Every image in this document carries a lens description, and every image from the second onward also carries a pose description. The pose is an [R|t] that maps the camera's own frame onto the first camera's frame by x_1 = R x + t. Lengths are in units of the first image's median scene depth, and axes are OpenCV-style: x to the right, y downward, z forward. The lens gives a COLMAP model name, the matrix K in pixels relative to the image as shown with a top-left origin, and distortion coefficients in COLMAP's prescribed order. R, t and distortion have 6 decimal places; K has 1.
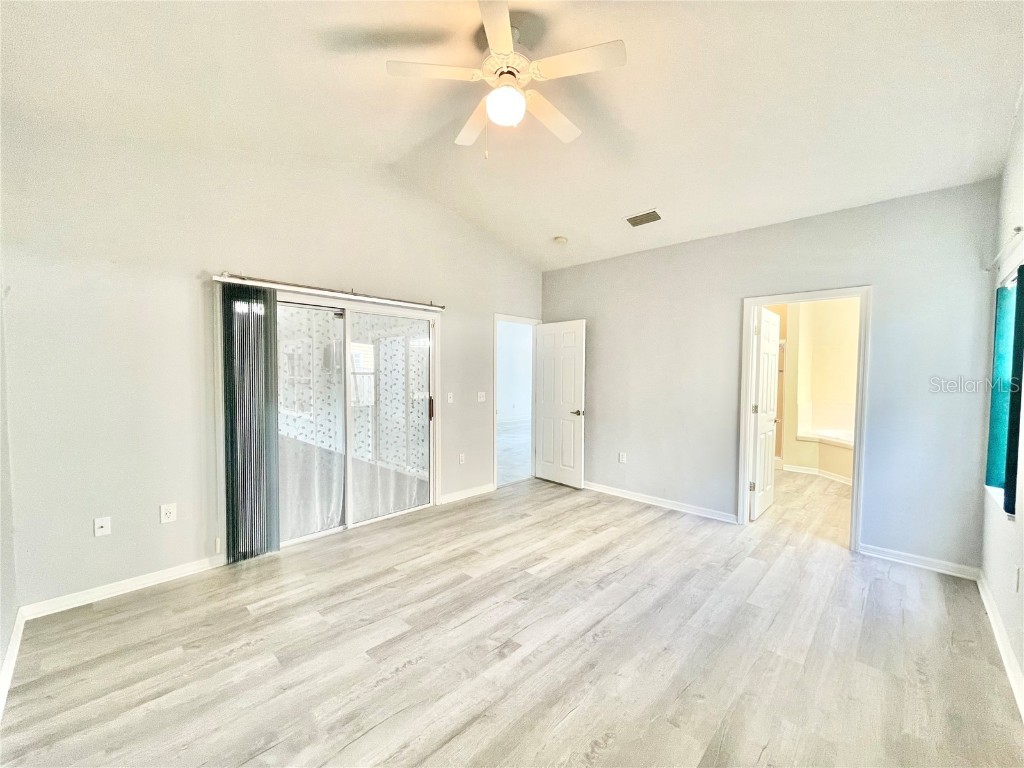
lens RADIAL K [[409.8, 0, 510.9], [0, 409.8, 388.0], [0, 0, 1]] dist [0.006641, -0.001122]
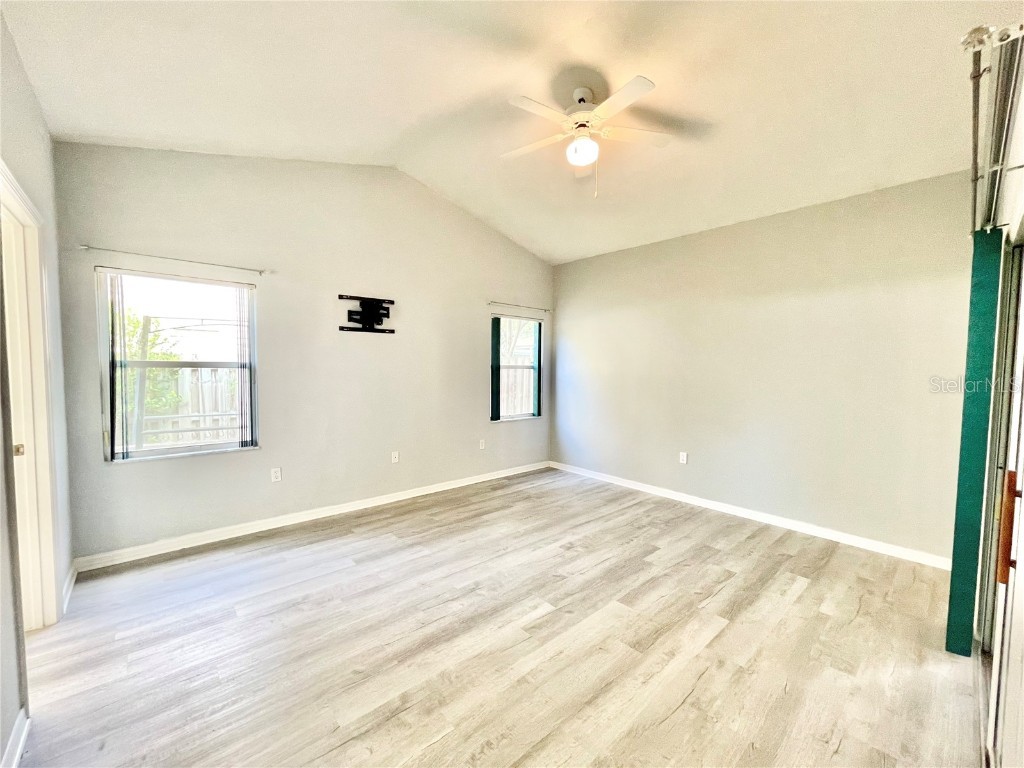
lens RADIAL K [[409.8, 0, 513.1], [0, 409.8, 387.3], [0, 0, 1]] dist [0.006641, -0.001122]
pose [[-0.997201, -0.024403, 0.070674, 0.076294], [-0.018210, 0.996043, 0.086982, -0.057956], [-0.072517, 0.085452, -0.993700, 1.890294]]
